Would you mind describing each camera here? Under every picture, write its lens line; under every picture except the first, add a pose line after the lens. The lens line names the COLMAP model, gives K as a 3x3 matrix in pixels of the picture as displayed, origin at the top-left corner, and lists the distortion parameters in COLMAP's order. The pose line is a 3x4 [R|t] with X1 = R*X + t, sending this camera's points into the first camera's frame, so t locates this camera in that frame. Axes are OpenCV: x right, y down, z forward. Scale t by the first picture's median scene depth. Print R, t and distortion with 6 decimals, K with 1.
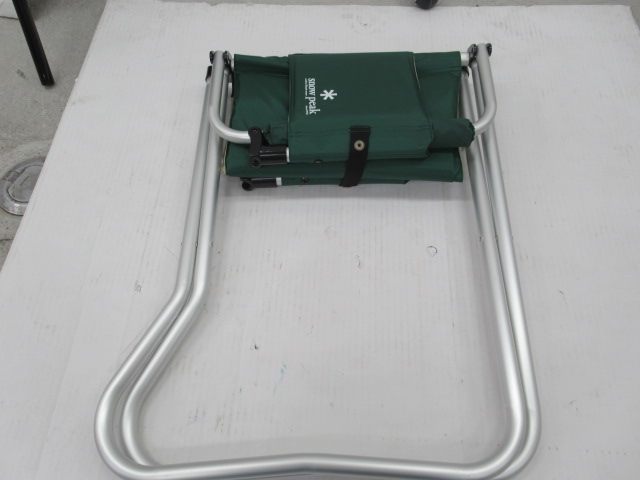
lens RADIAL K [[257.4, 0, 320.0], [0, 257.4, 240.0], [0, 0, 1]] dist [0.024120, 0.000150]
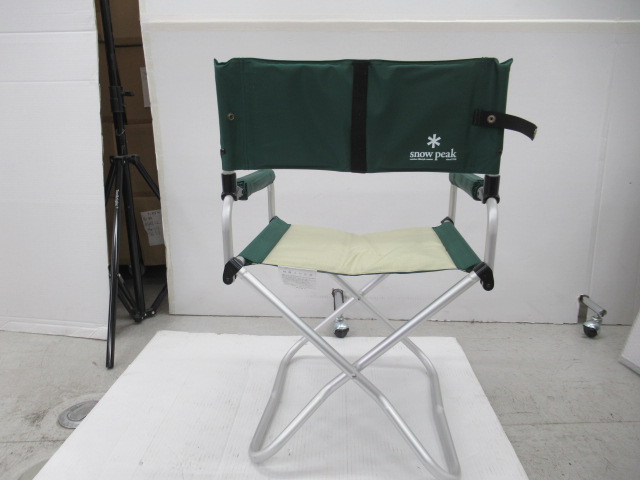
lens RADIAL K [[446.9, 0, 320.0], [0, 446.9, 240.0], [0, 0, 1]] dist [-0.060885, 0.026503]
pose [[0.999525, 0.030418, -0.004915, 0.216913], [-0.020411, 0.534120, -0.845162, 1.254516], [-0.023083, 0.844861, 0.534487, -1.117143]]
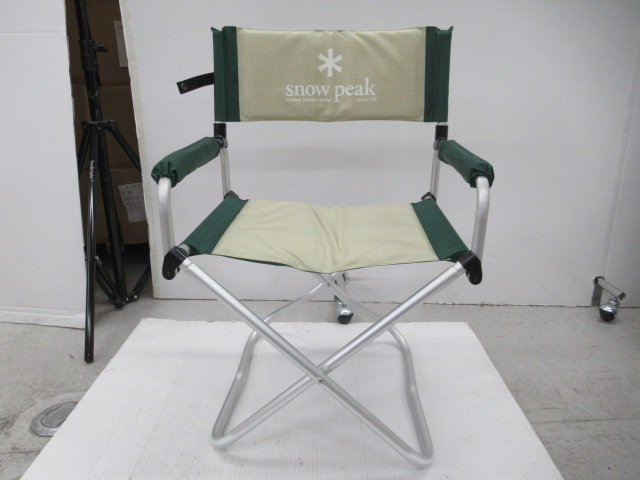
lens RADIAL K [[446.9, 0, 320.0], [0, 446.9, 240.0], [0, 0, 1]] dist [-0.060885, 0.026503]
pose [[0.998566, 0.030218, 0.044188, 0.071370], [0.018072, 0.586694, -0.809607, 0.990971], [-0.050390, 0.809245, 0.585306, -0.988875]]
